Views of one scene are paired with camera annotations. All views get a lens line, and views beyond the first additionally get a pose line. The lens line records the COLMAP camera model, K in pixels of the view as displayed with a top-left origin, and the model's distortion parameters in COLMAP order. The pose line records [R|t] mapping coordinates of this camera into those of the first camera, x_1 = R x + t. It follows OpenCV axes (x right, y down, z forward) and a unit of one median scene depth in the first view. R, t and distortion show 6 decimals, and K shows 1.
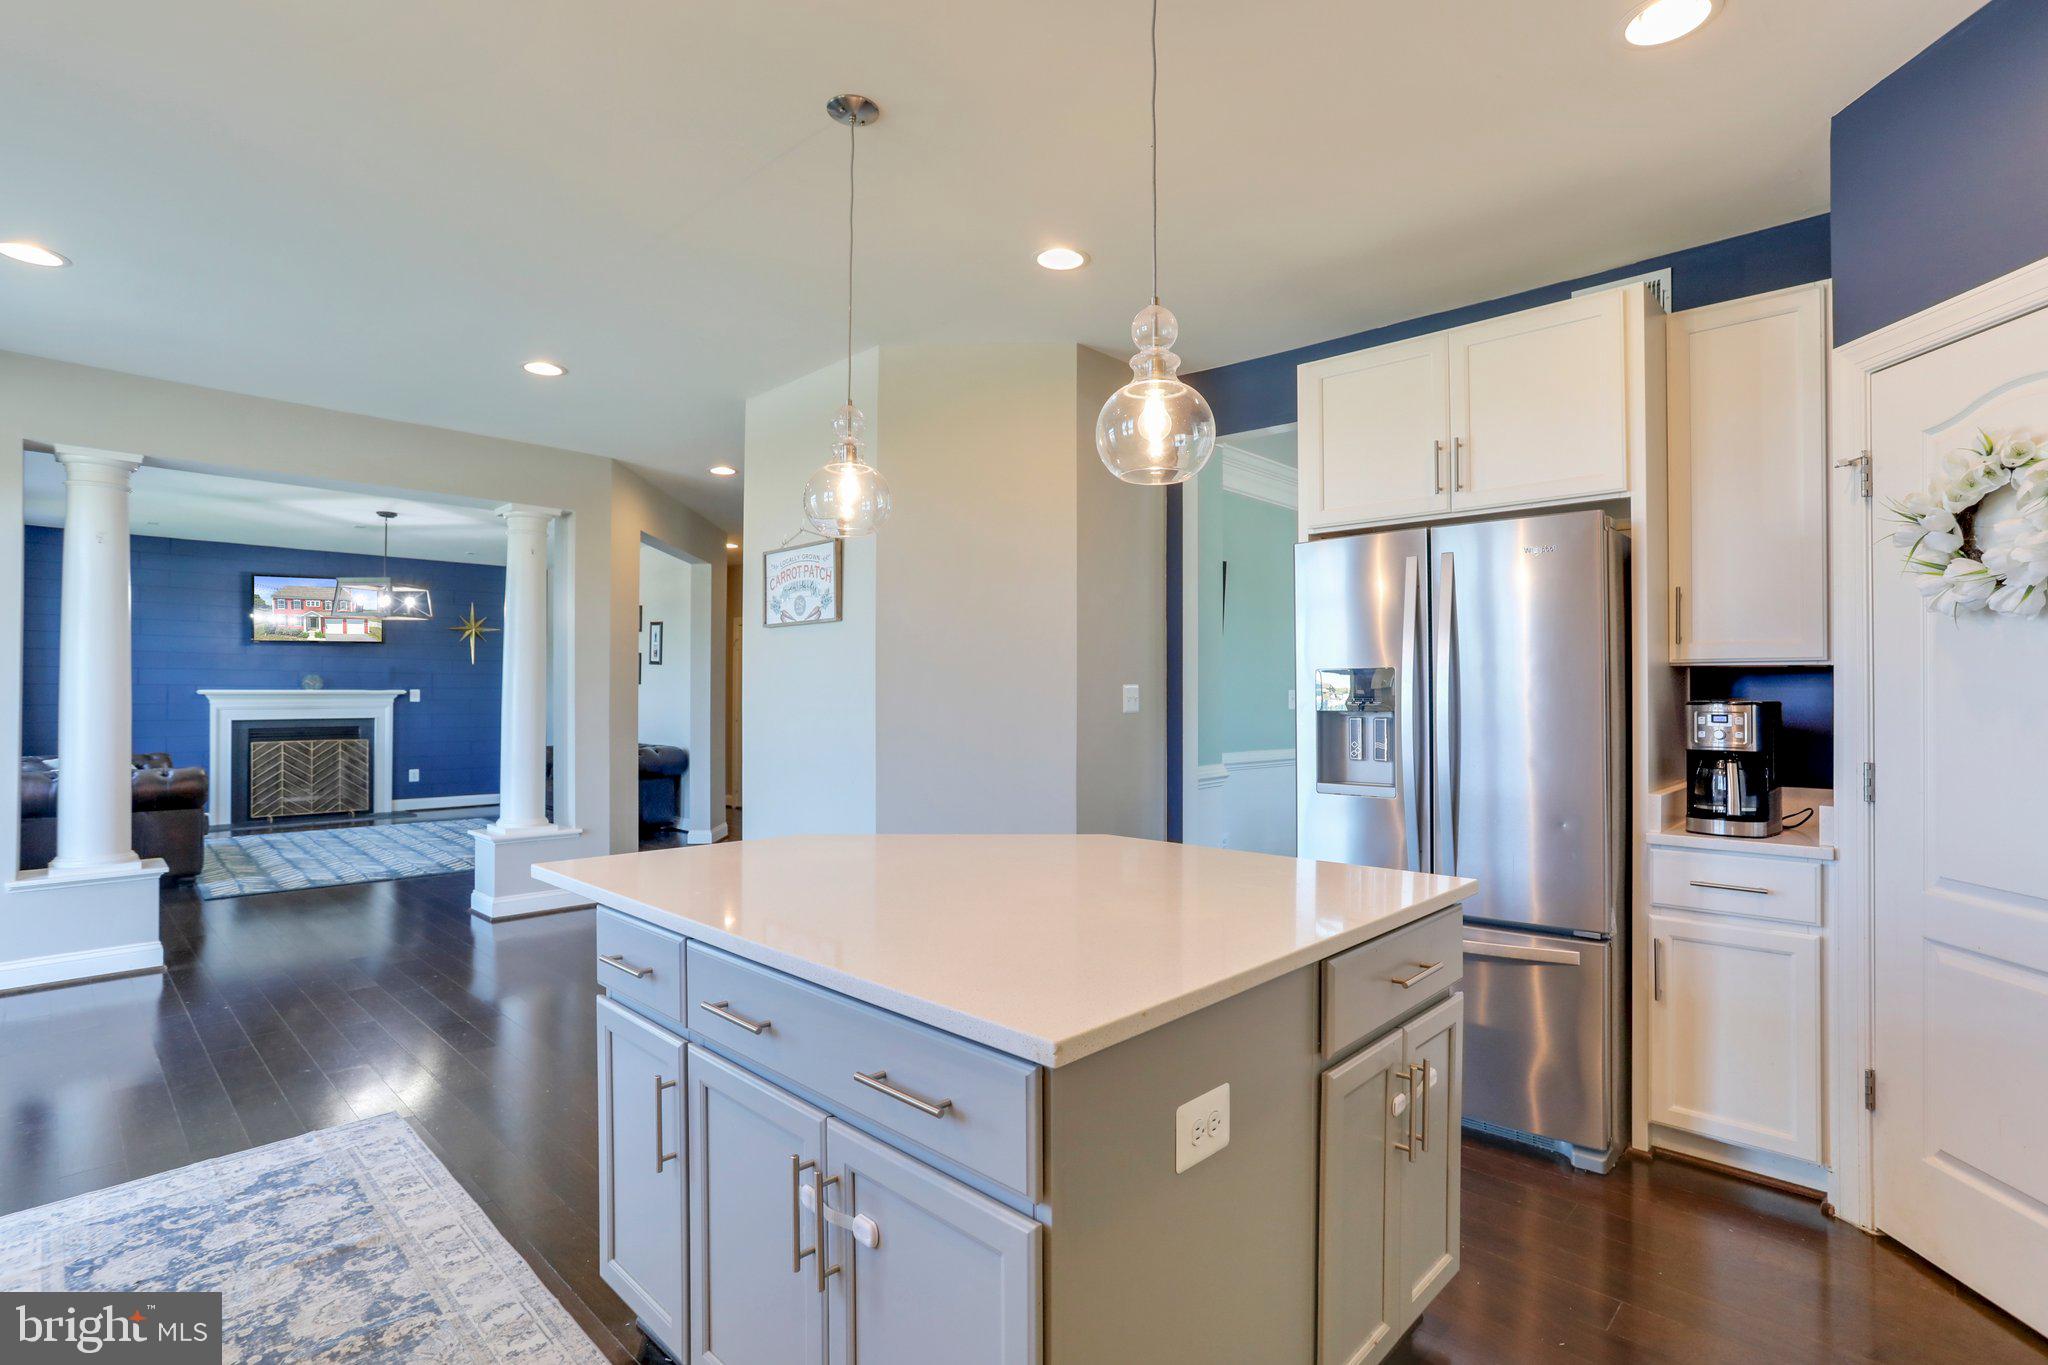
lens RADIAL K [[967.7, 0, 1019.4], [0, 967.7, 675.0], [0, 0, 1]] dist [-0.026326, 0.001675]
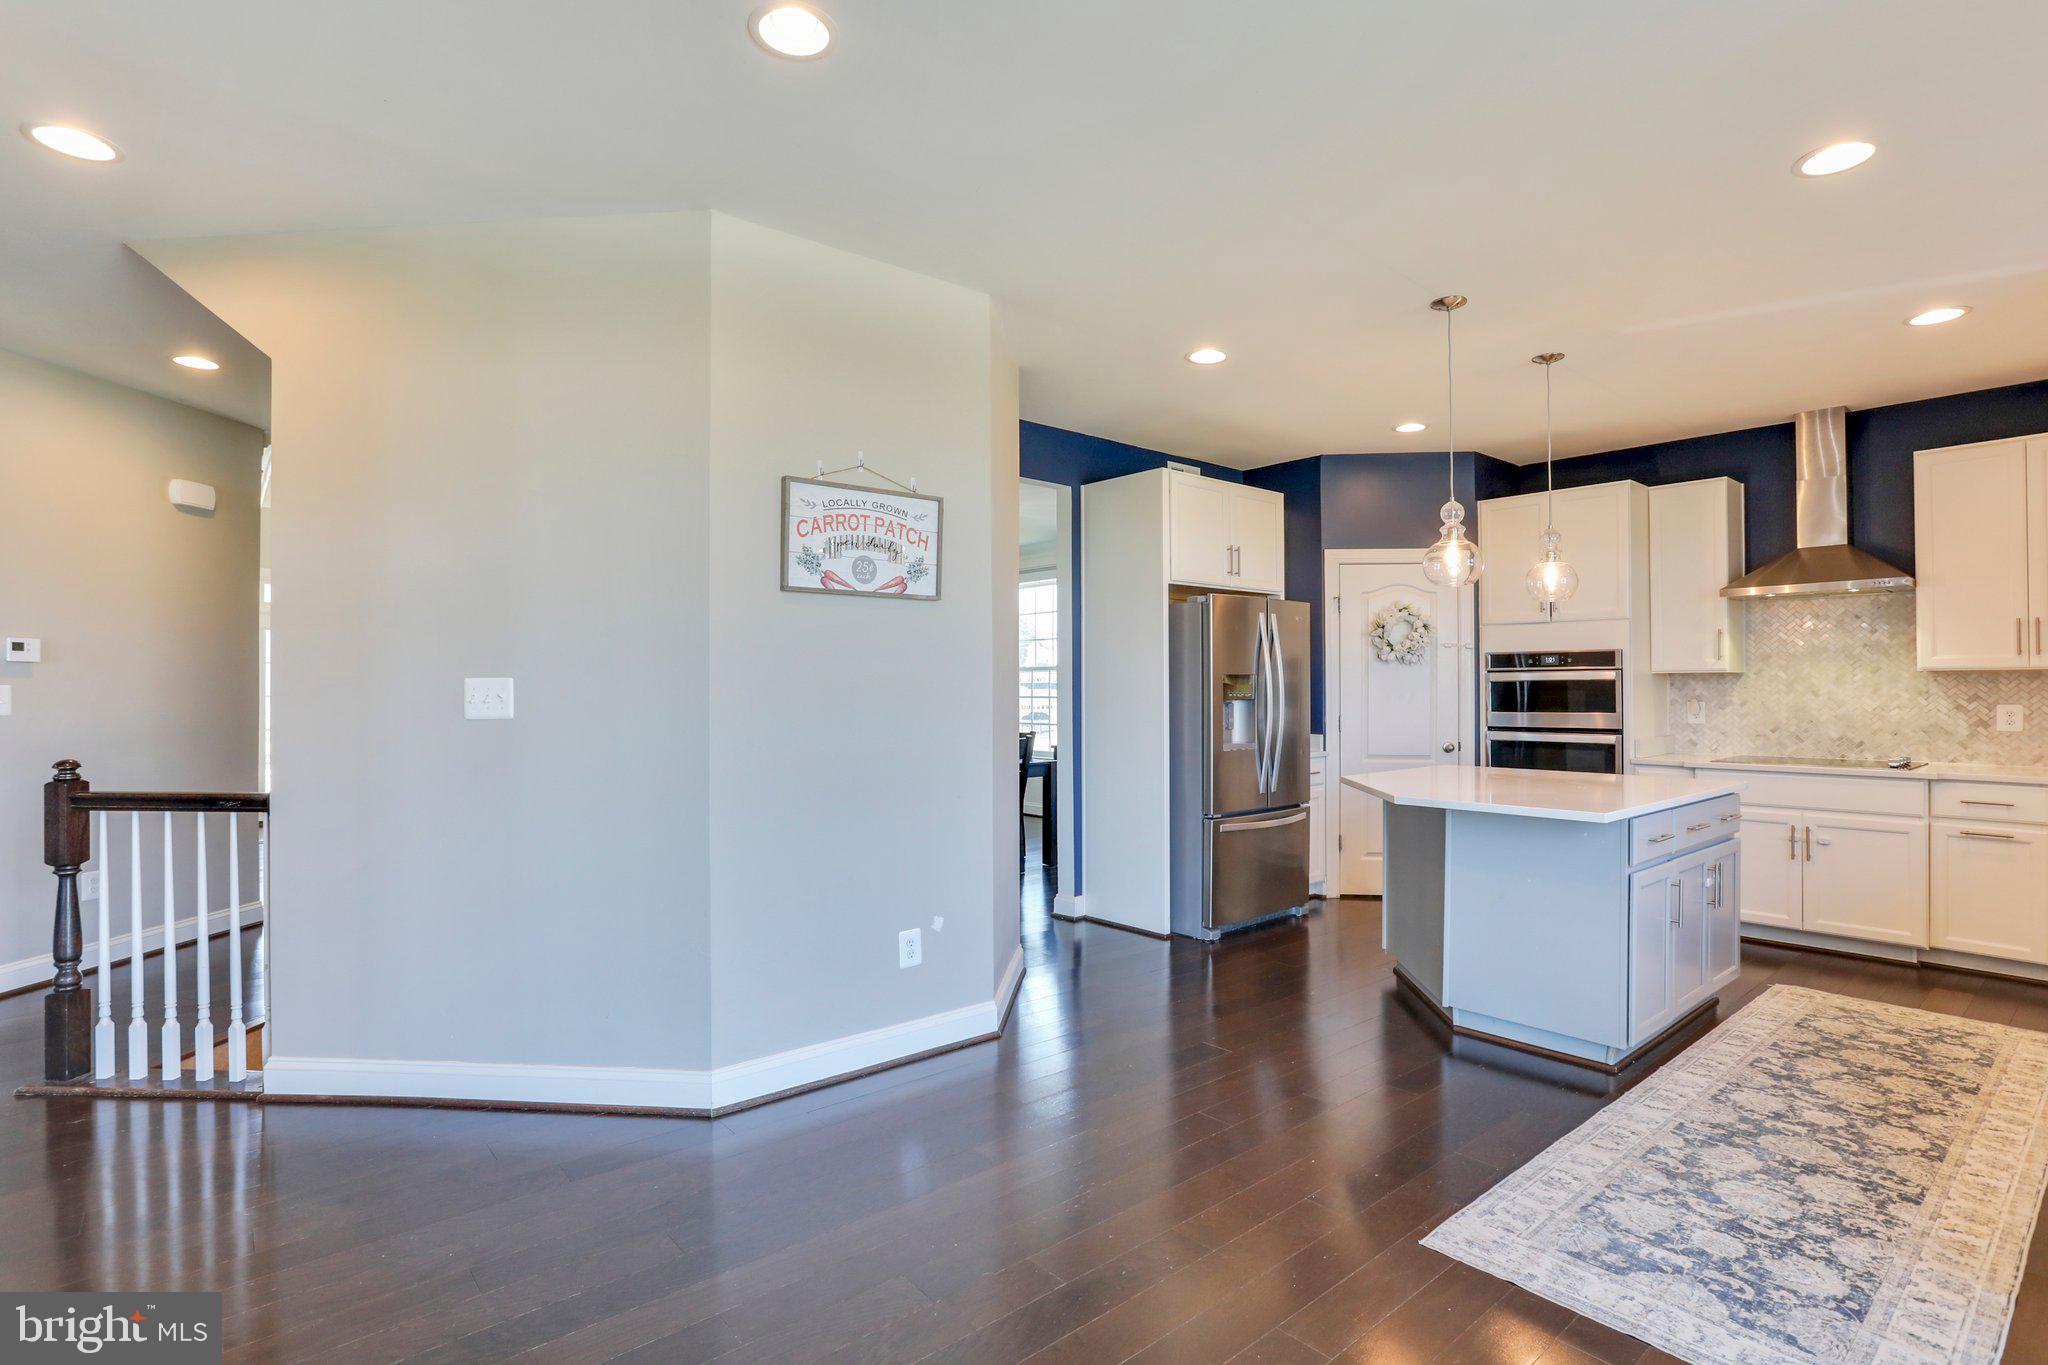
lens RADIAL K [[967.7, 0, 1034.6], [0, 967.7, 675.1], [0, 0, 1]] dist [-0.026326, 0.001675]
pose [[0.110540, 0.009001, 0.993831, -1.756577], [-0.024153, 0.999688, -0.006367, 0.016833], [-0.993578, -0.023301, 0.110722, 1.485402]]
